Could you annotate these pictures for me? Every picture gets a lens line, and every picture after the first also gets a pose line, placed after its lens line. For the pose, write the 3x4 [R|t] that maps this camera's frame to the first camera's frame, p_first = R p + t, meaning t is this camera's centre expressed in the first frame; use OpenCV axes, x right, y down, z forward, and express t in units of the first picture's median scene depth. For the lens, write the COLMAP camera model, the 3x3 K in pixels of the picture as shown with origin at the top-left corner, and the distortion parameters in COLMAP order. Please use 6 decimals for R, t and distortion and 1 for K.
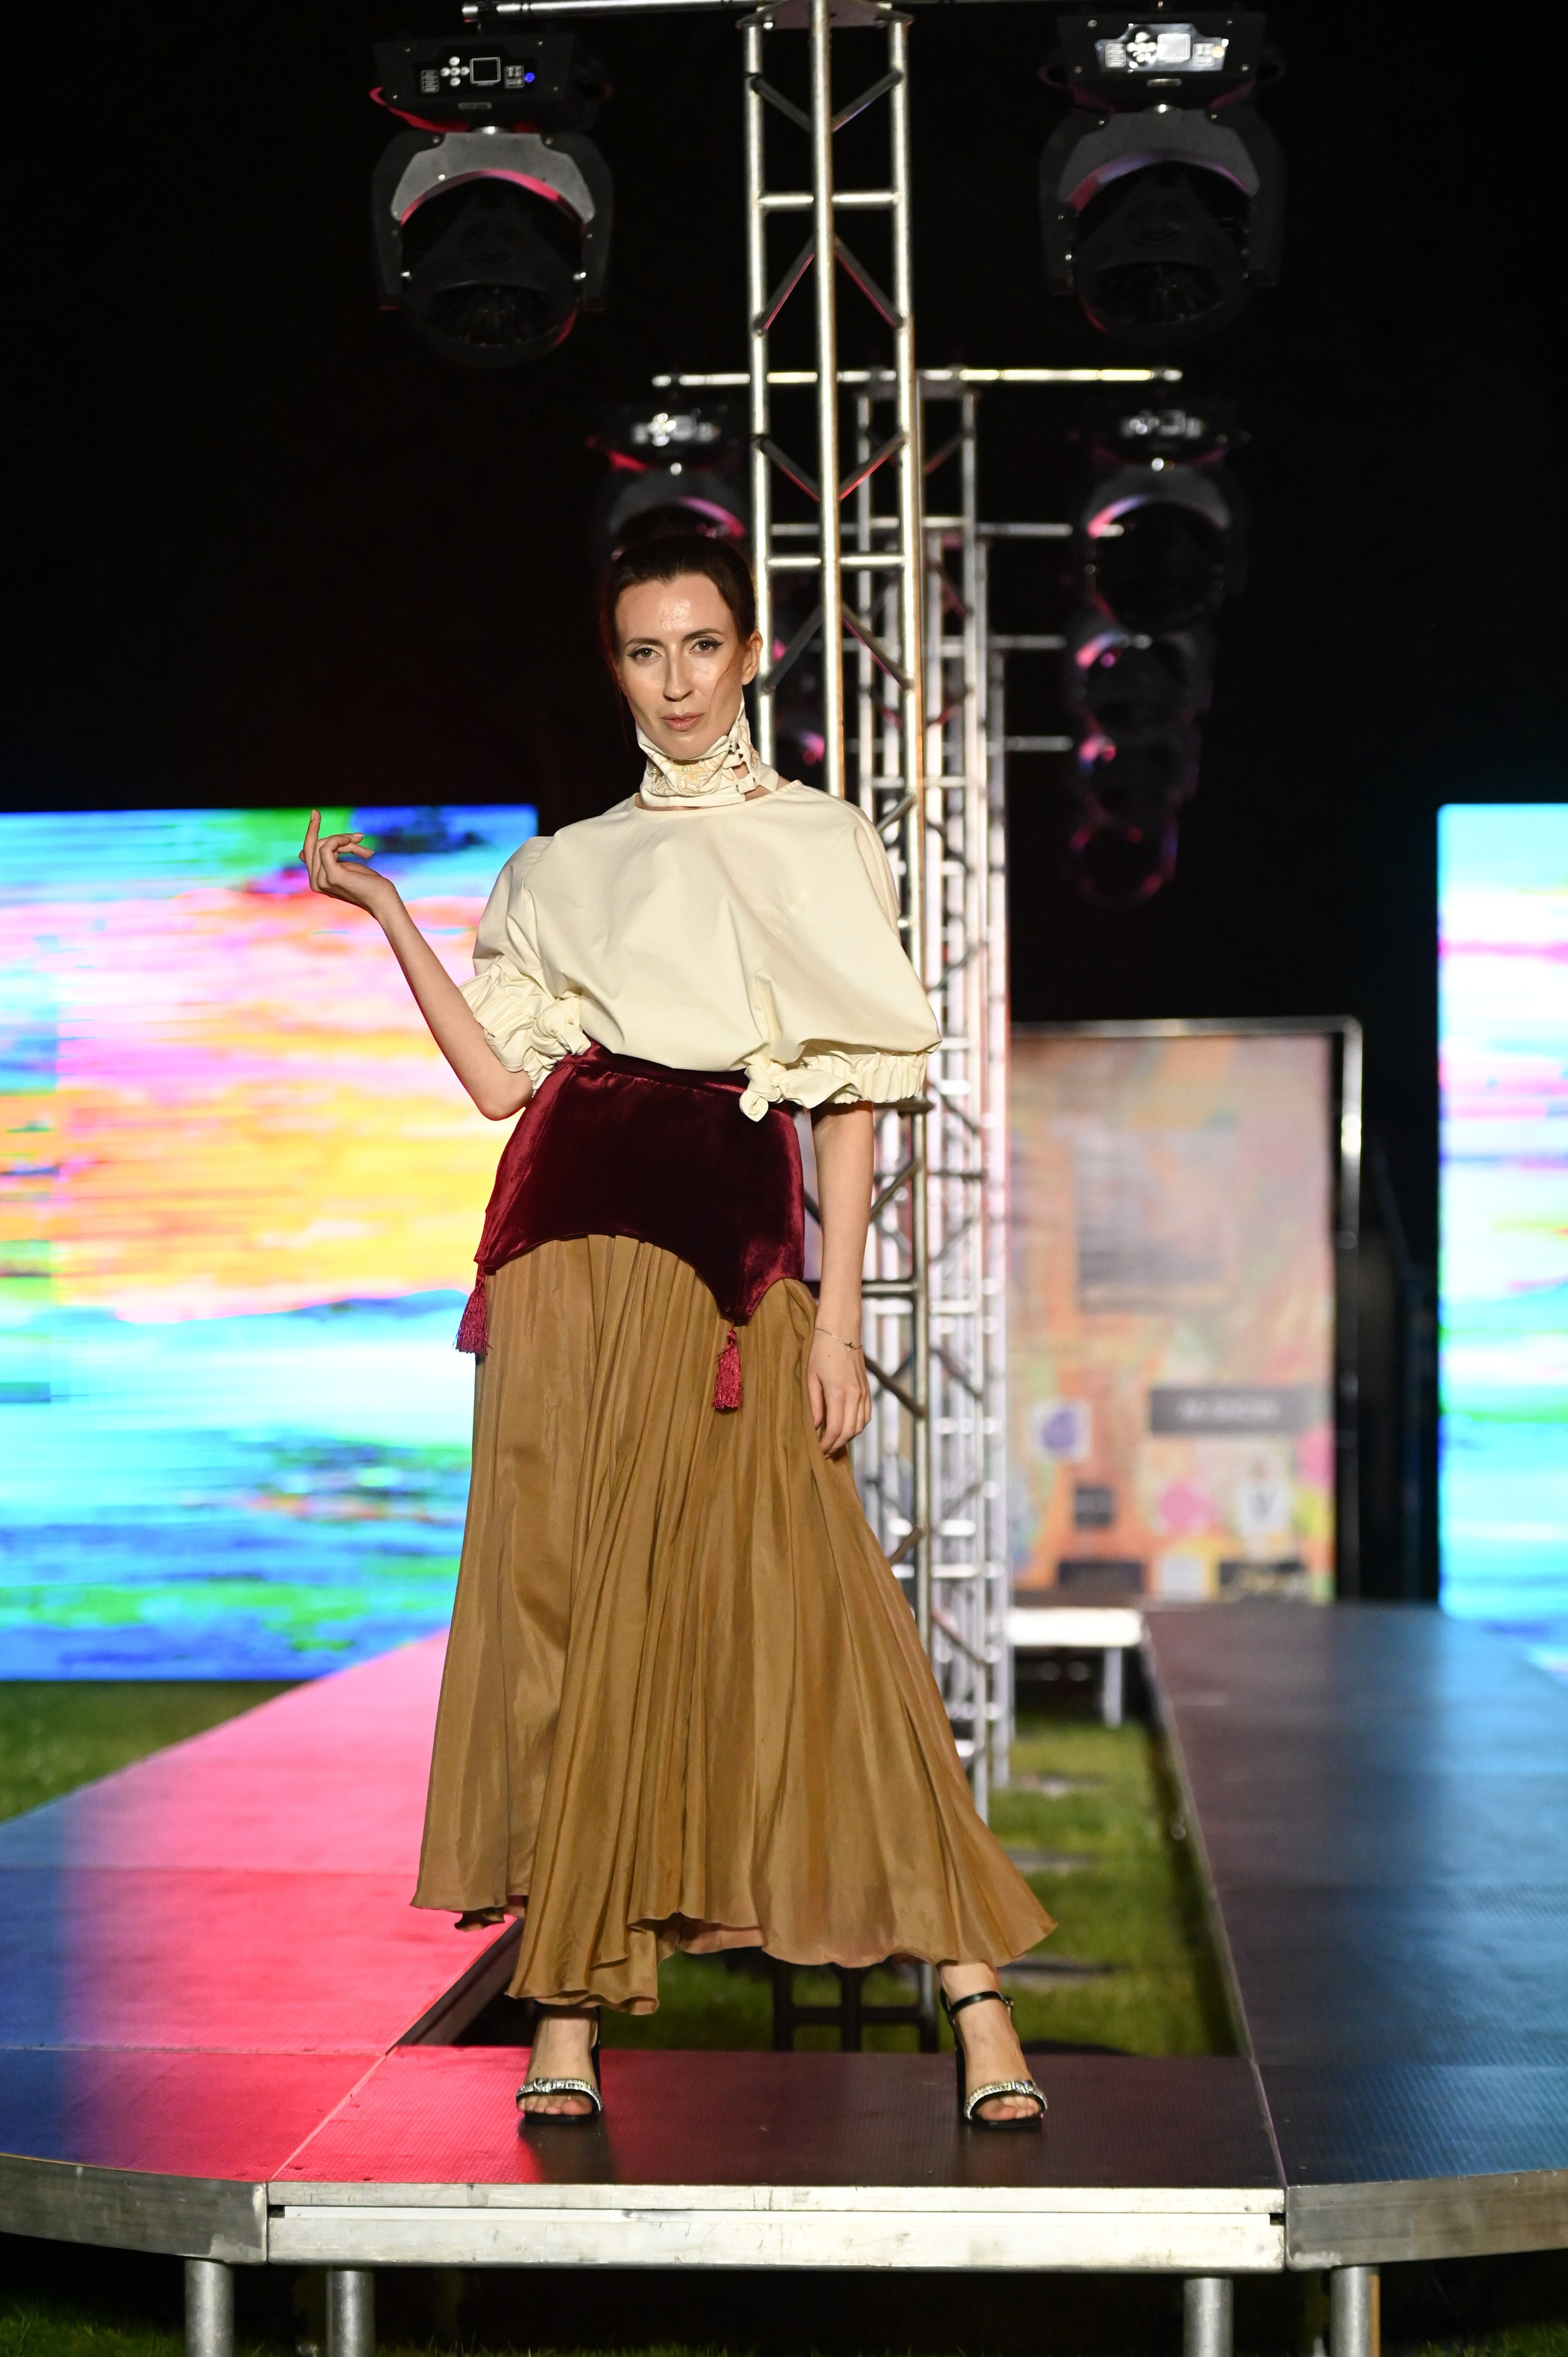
lens RADIAL K [[5420.1, 0, 784.0], [0, 5420.1, 1178.5], [0, 0, 1]] dist [-0.085207, -0.117809]
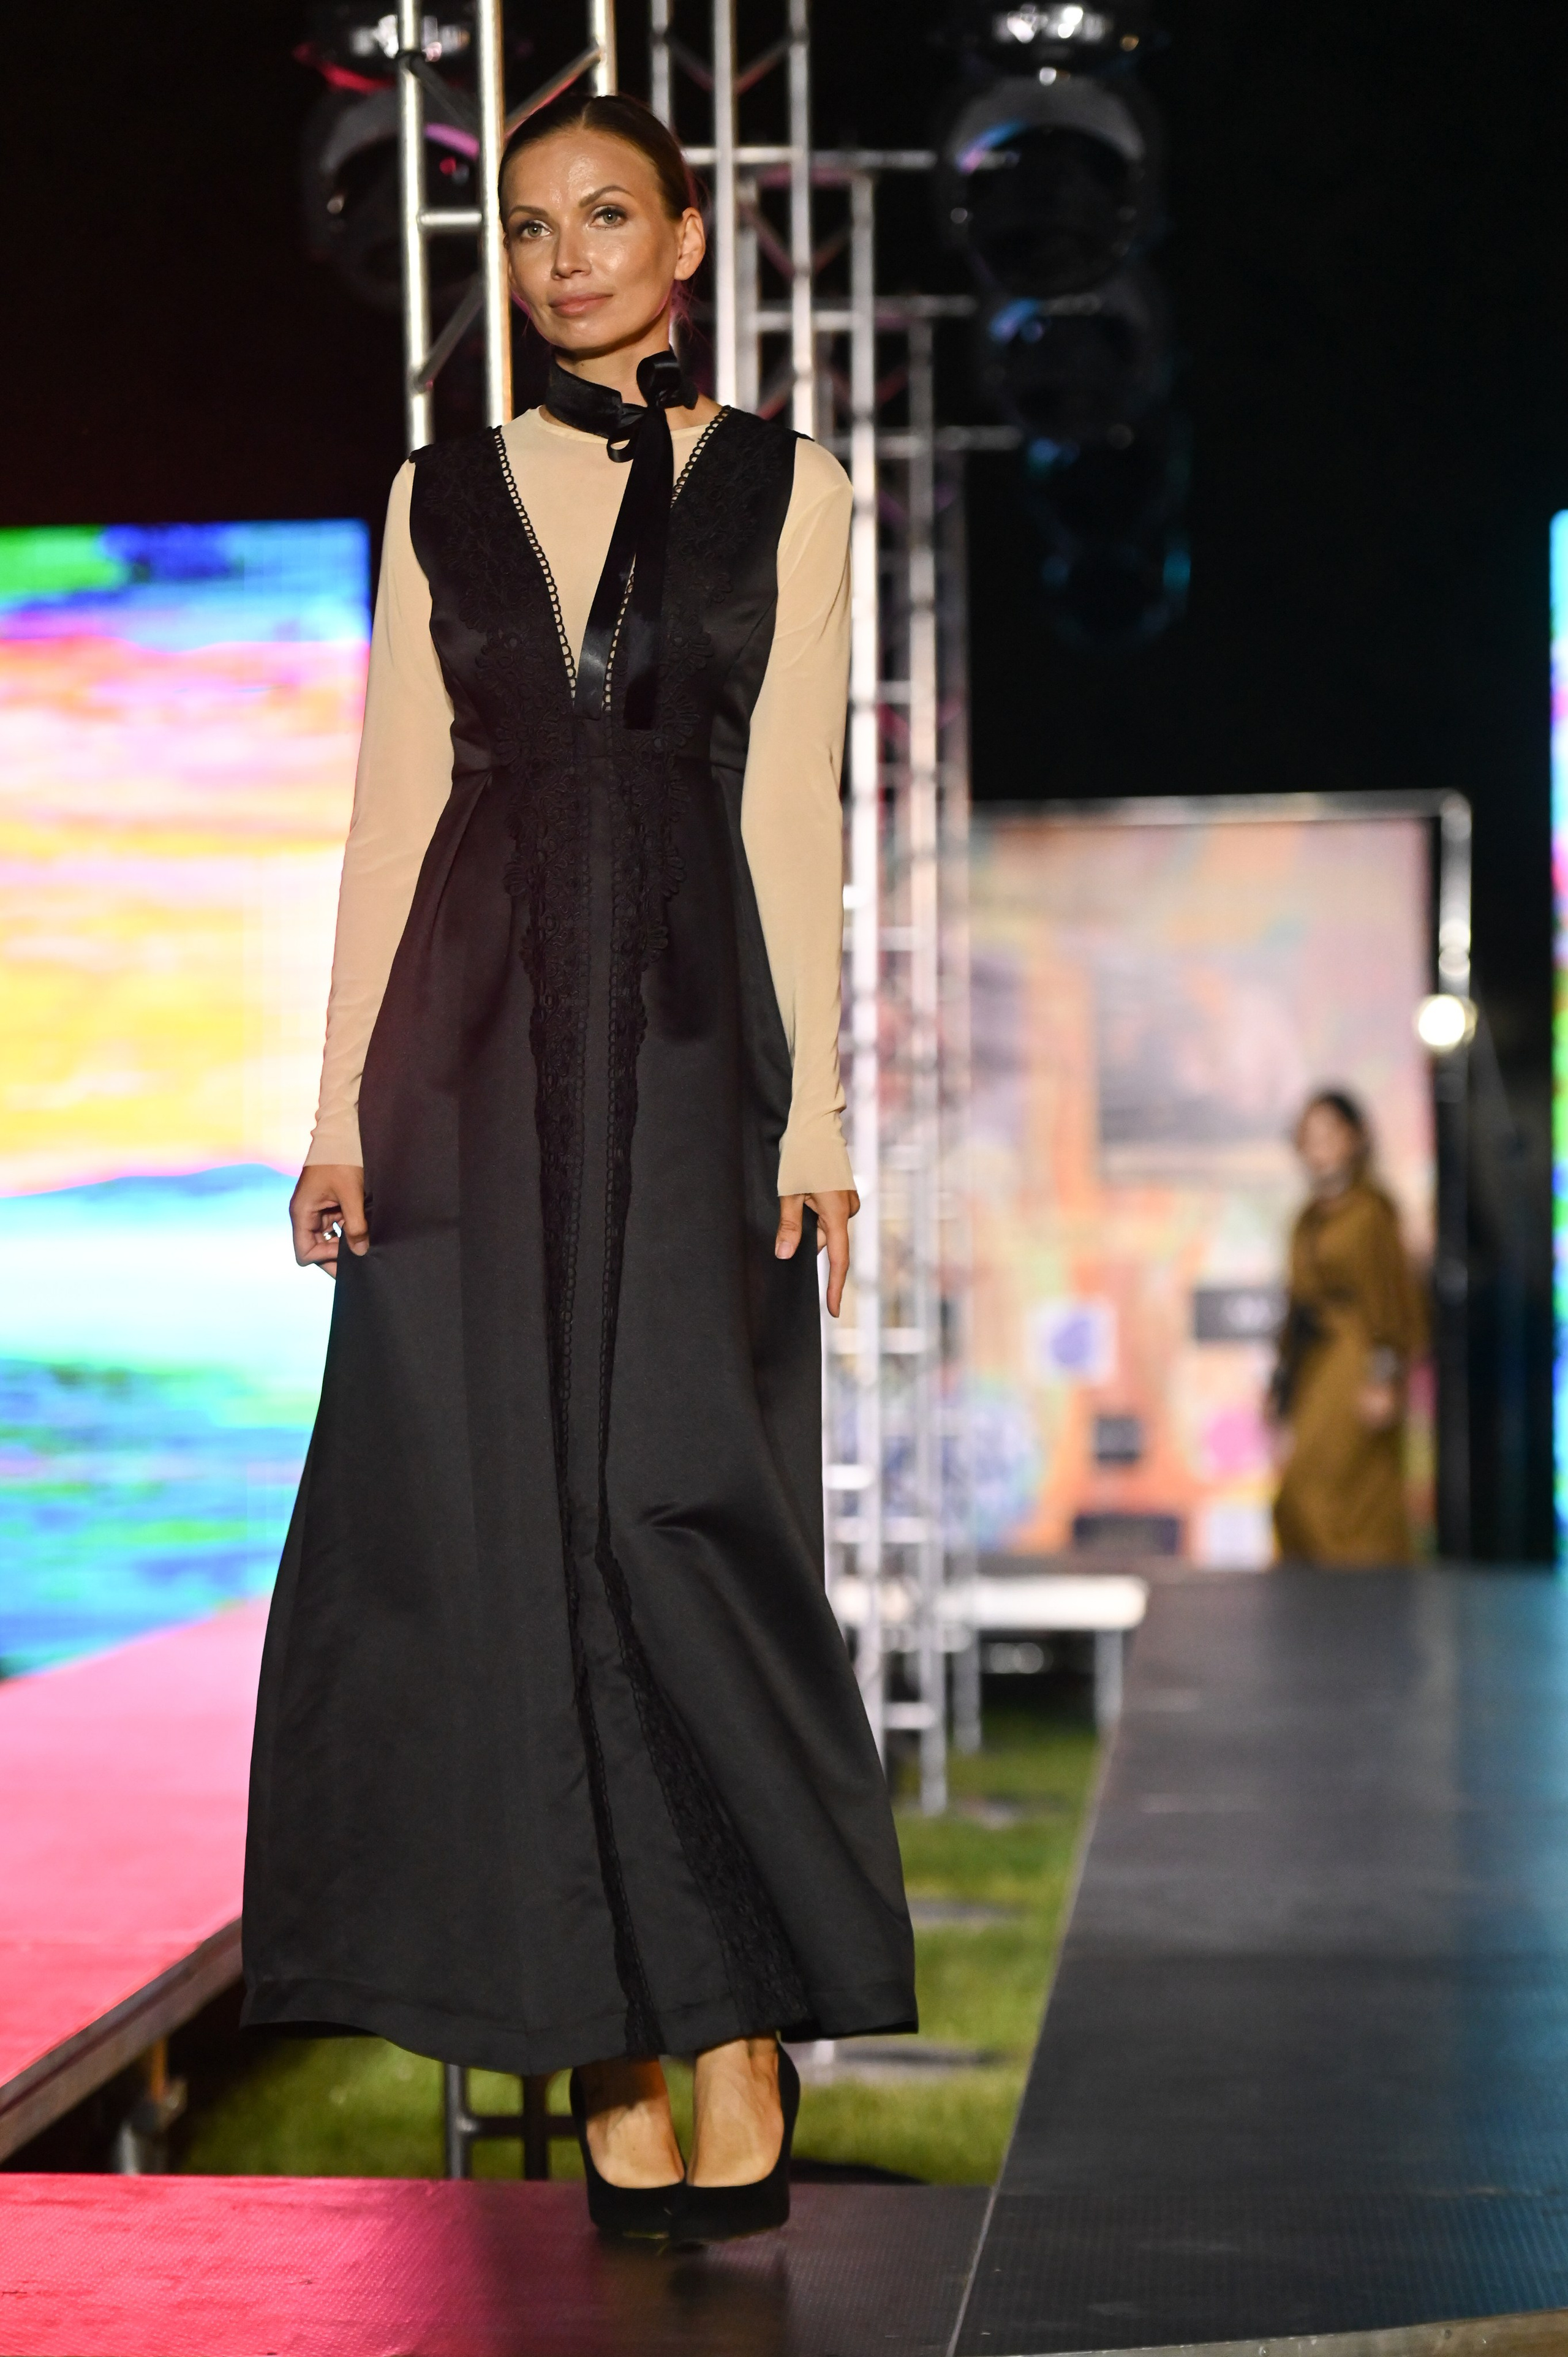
lens RADIAL K [[7157.3, 0, 784.0], [0, 7157.3, 1178.5], [0, 0, 1]] dist [-0.105971, -0.123847]
pose [[0.999904, -0.005826, -0.012569, 0.059797], [0.006140, 0.999667, 0.025044, -0.004140], [0.012419, -0.025119, 0.999607, -0.003943]]
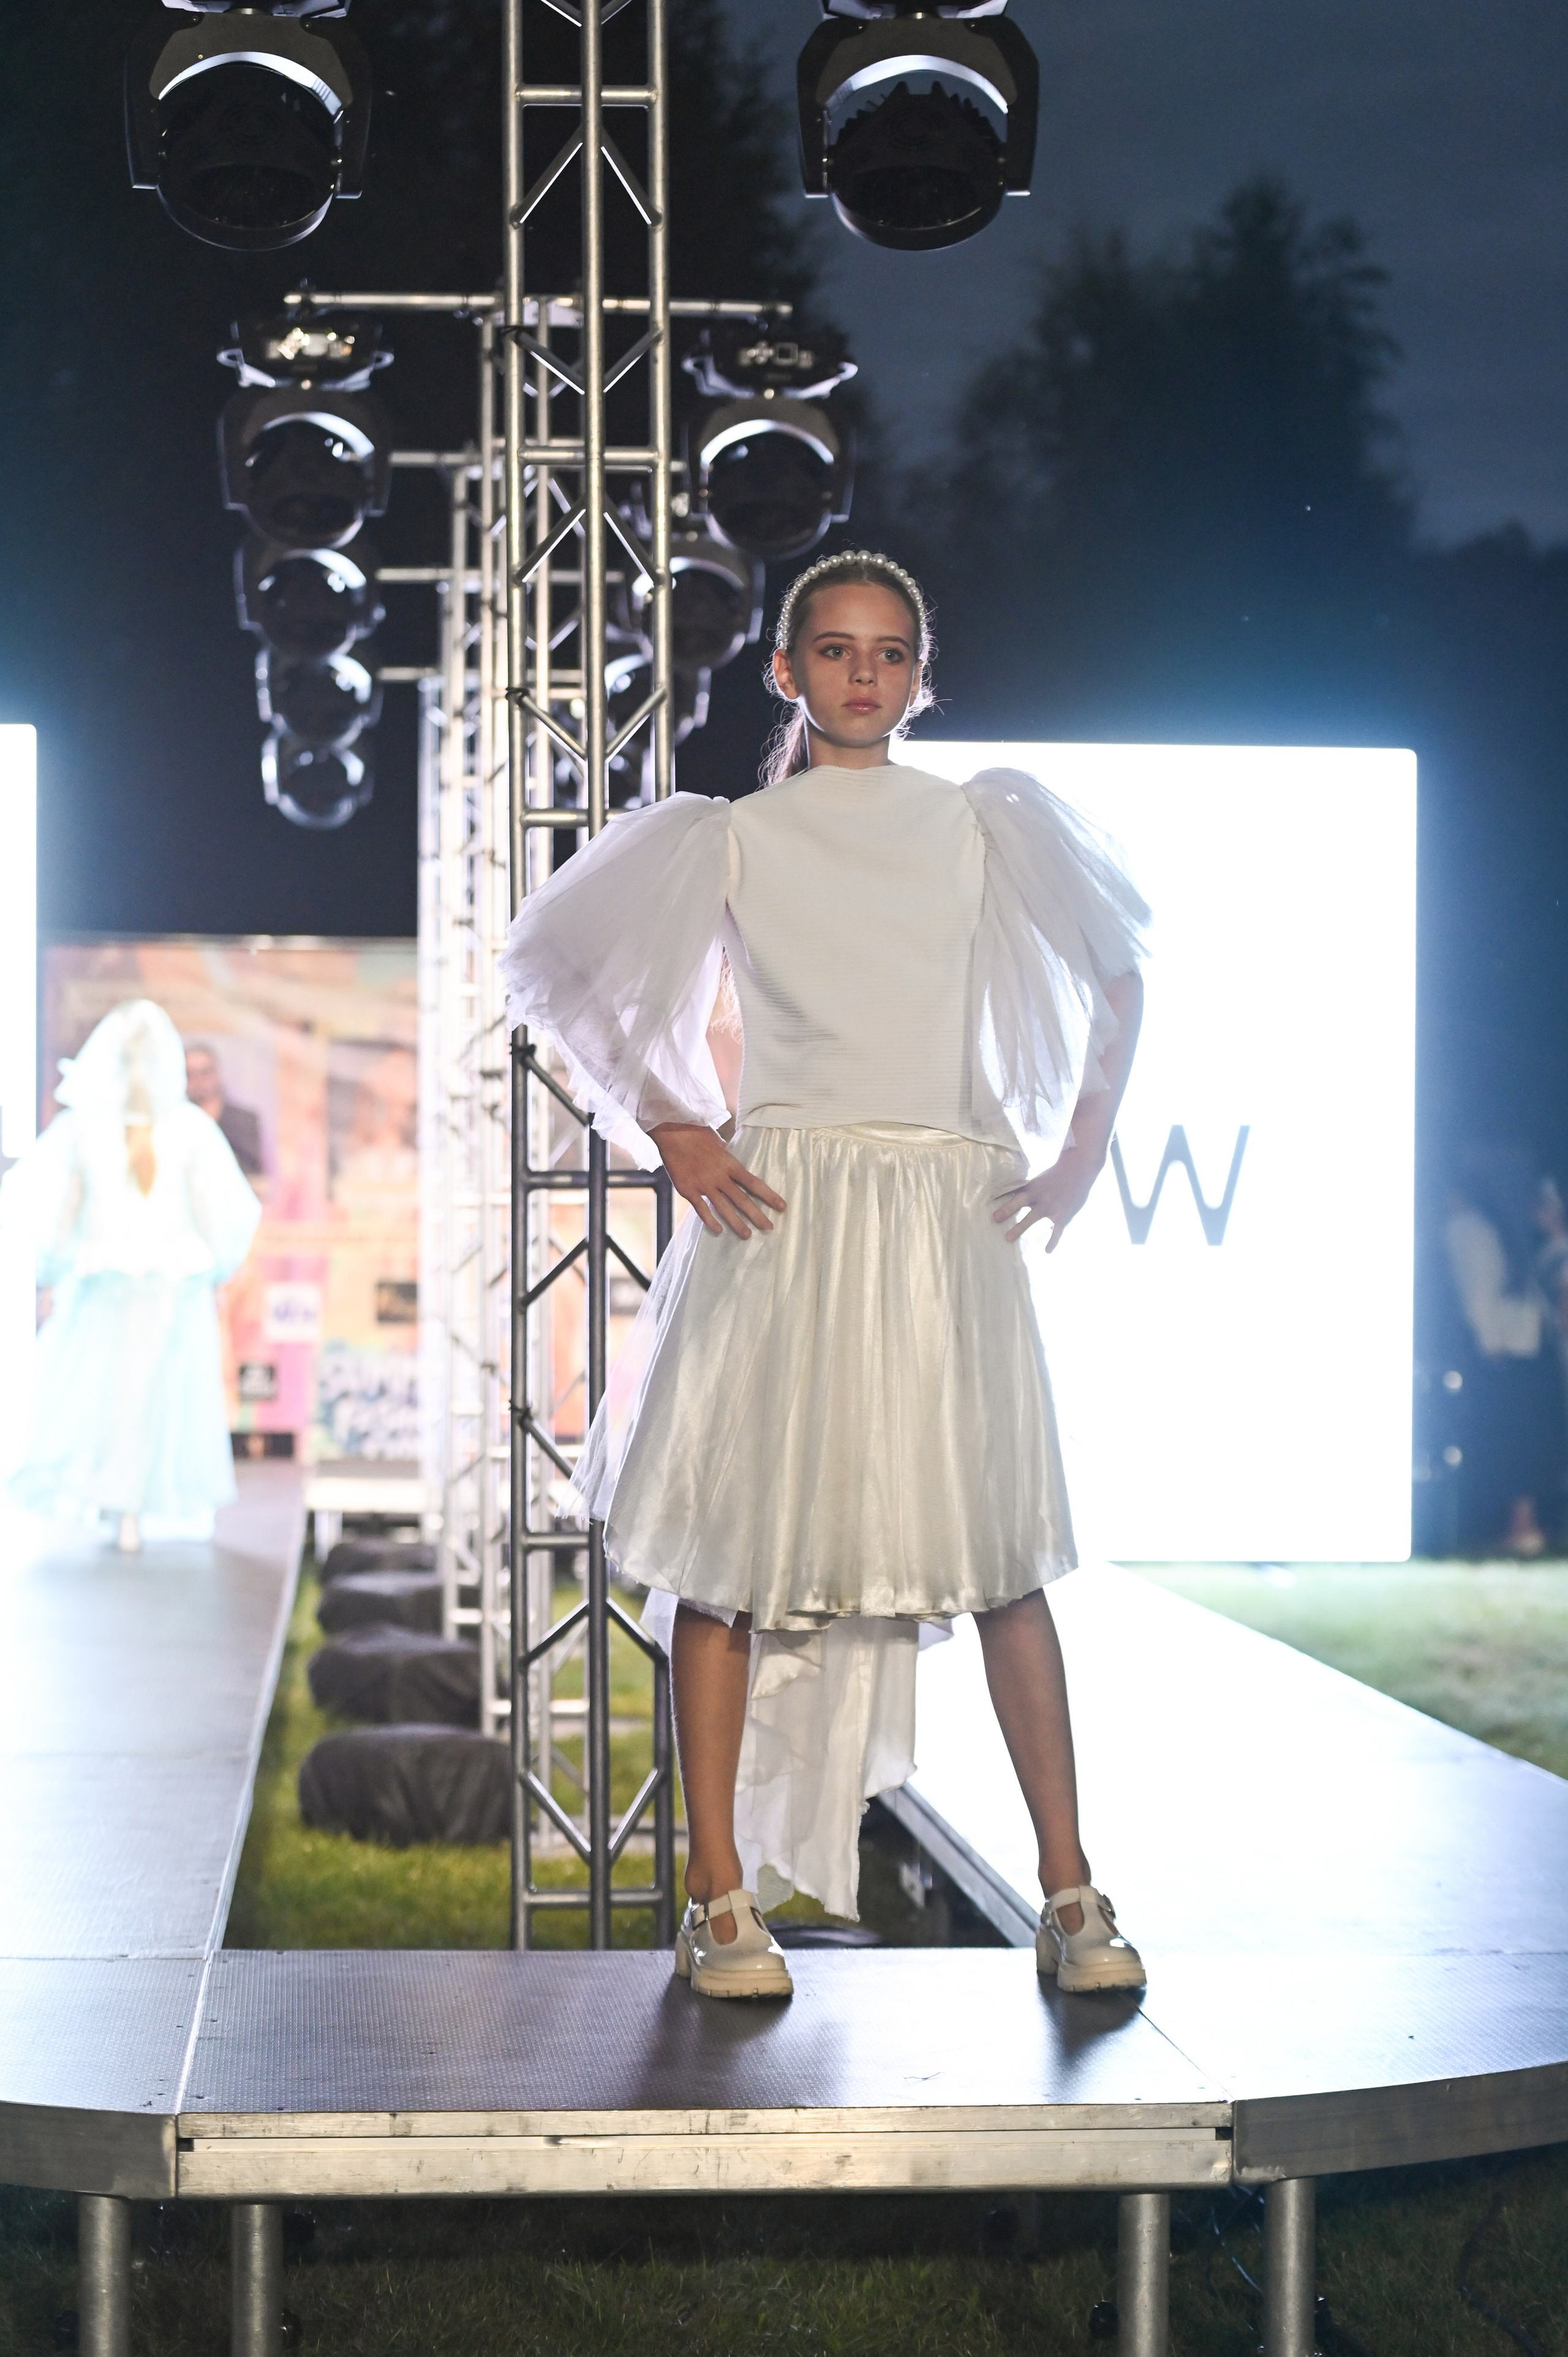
lens RADIAL K [[4768.9, 0, 784.0], [0, 4768.9, 1178.5], [0, 0, 1]] dist [-0.066147, -0.260566]
pose [[0.989509, 0.007775, 0.144264, -0.081130], [-0.010500, 0.999780, 0.018137, 0.003793], [-0.144091, -0.019462, 0.989373, 0.118017]]
